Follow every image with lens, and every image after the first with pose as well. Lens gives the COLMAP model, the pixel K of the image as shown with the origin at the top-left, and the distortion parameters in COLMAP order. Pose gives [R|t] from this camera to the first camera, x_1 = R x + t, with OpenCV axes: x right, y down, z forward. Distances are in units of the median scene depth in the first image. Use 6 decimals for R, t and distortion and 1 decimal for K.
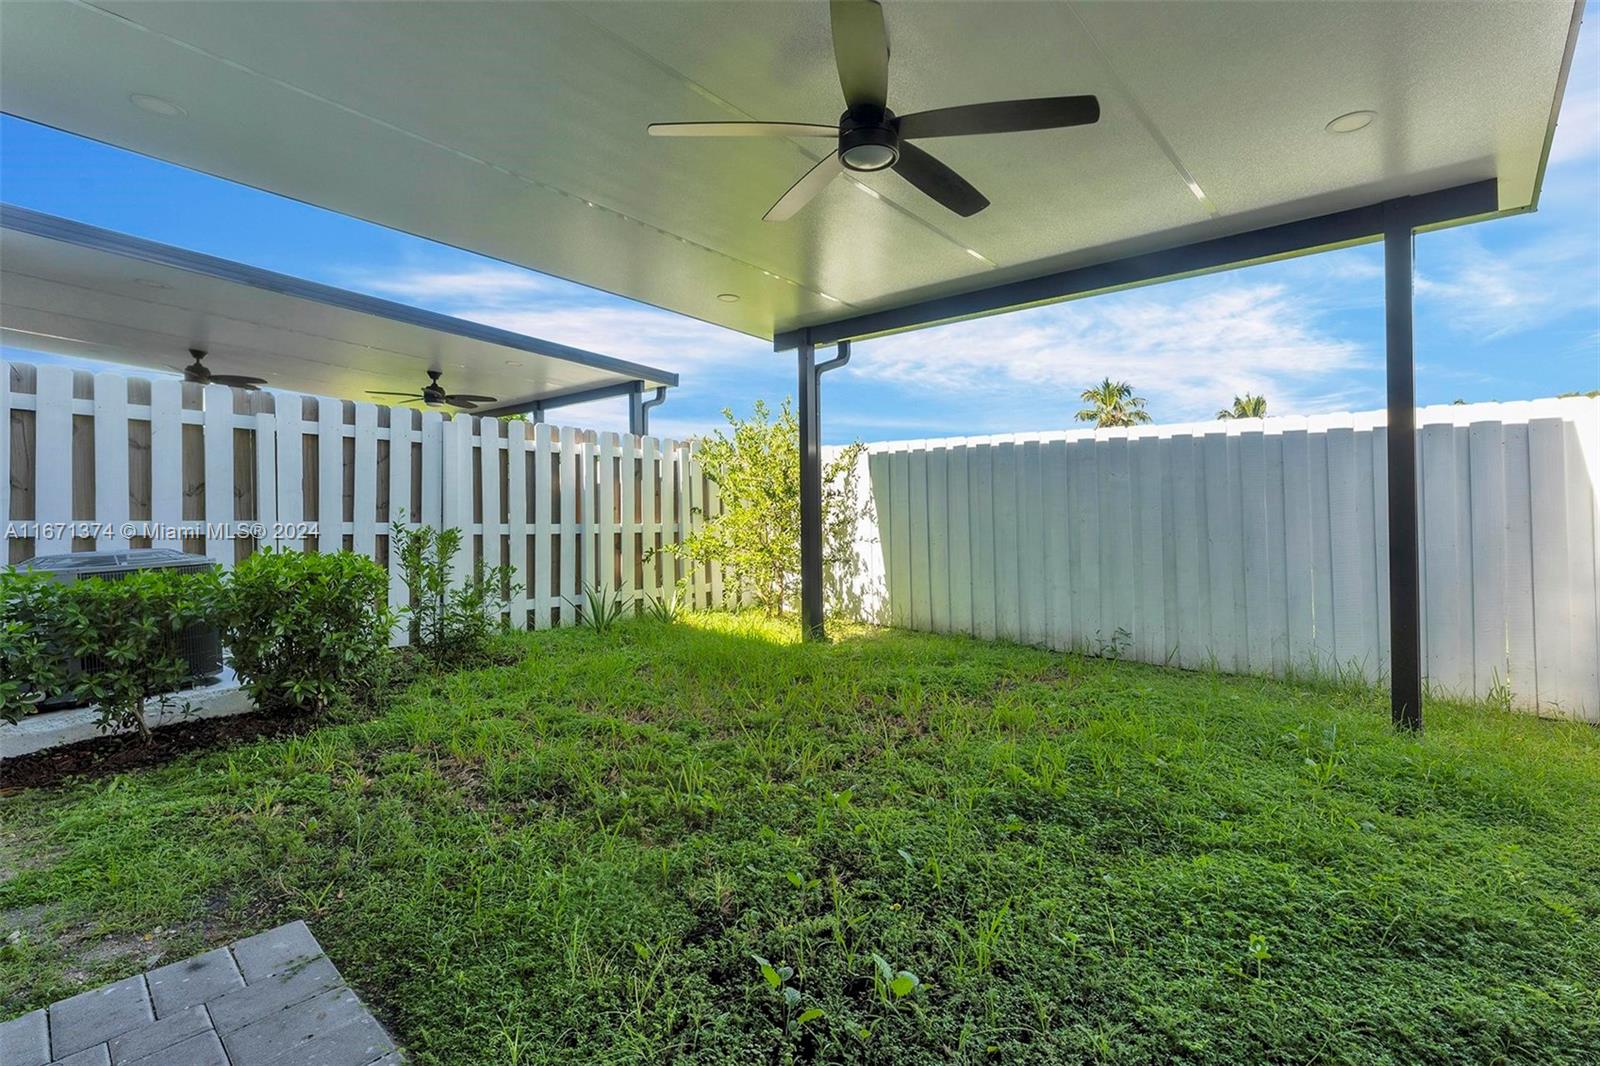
lens RADIAL K [[717.7, 0, 792.0], [0, 717.7, 527.4], [0, 0, 1]] dist [-0.002287, -0.000116]
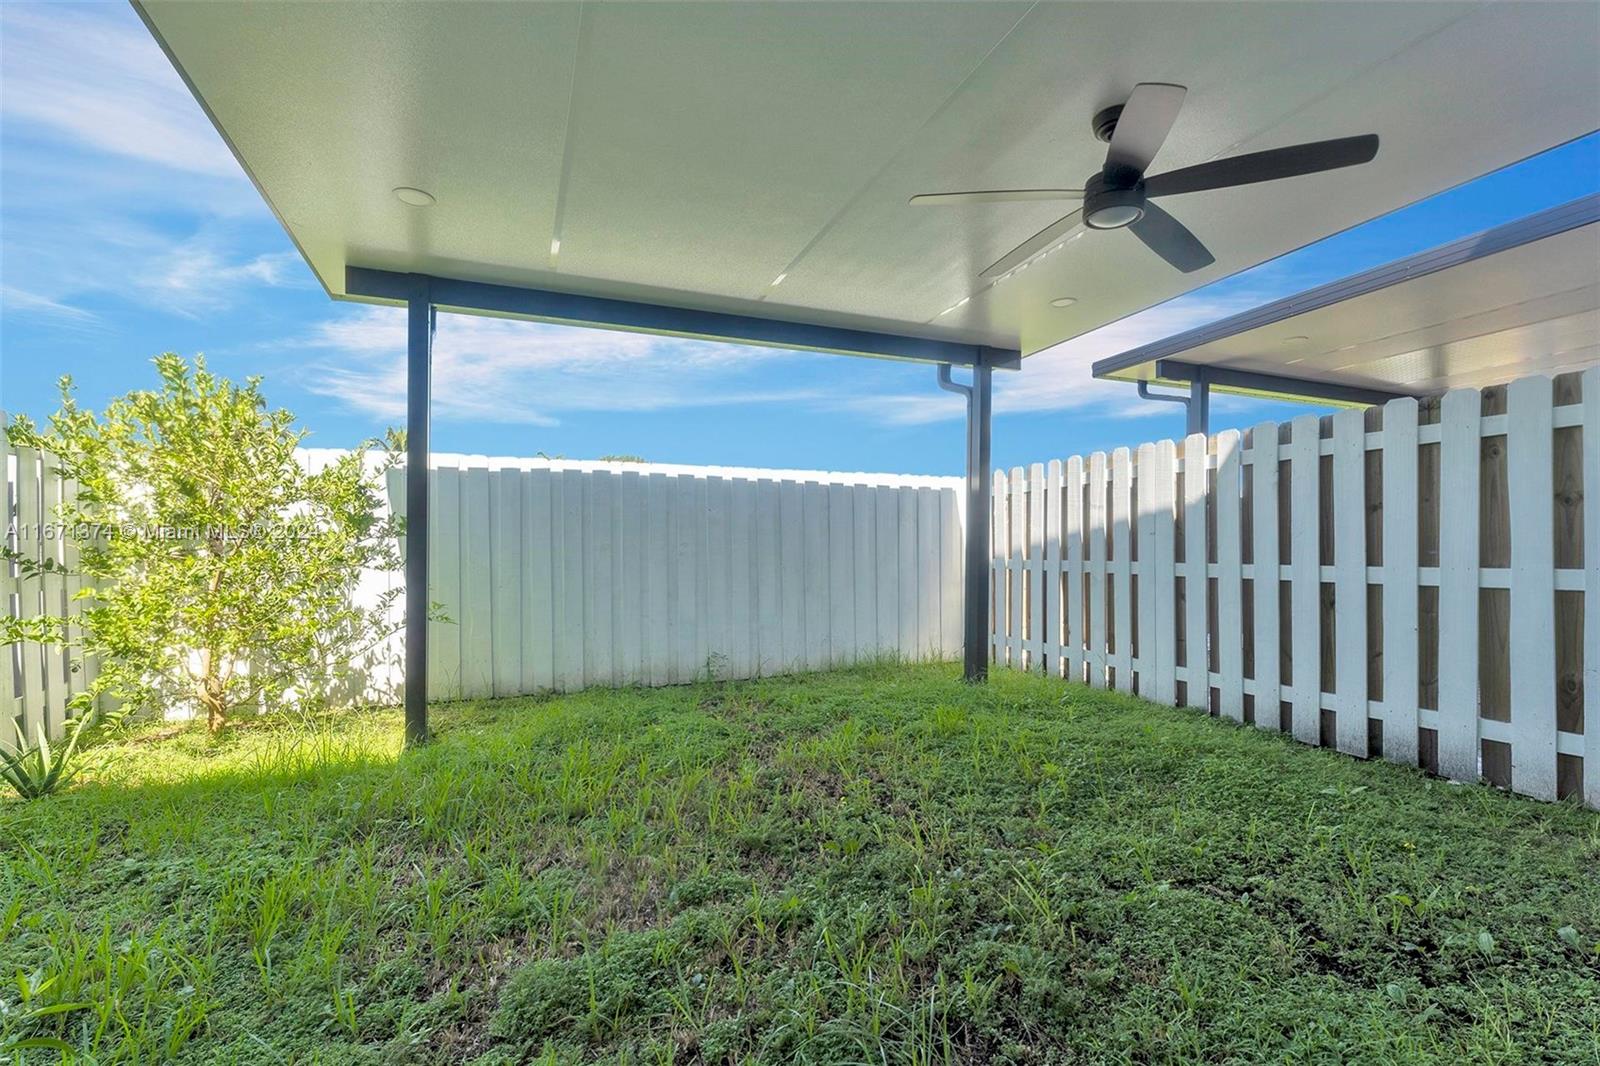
lens RADIAL K [[717.7, 0, 792.0], [0, 717.7, 527.4], [0, 0, 1]] dist [-0.002287, -0.000116]
pose [[0.437749, 0.008649, 0.899056, -0.579211], [0.026854, 0.999382, -0.022689, -0.024333], [-0.898696, 0.034075, 0.437246, 0.532565]]
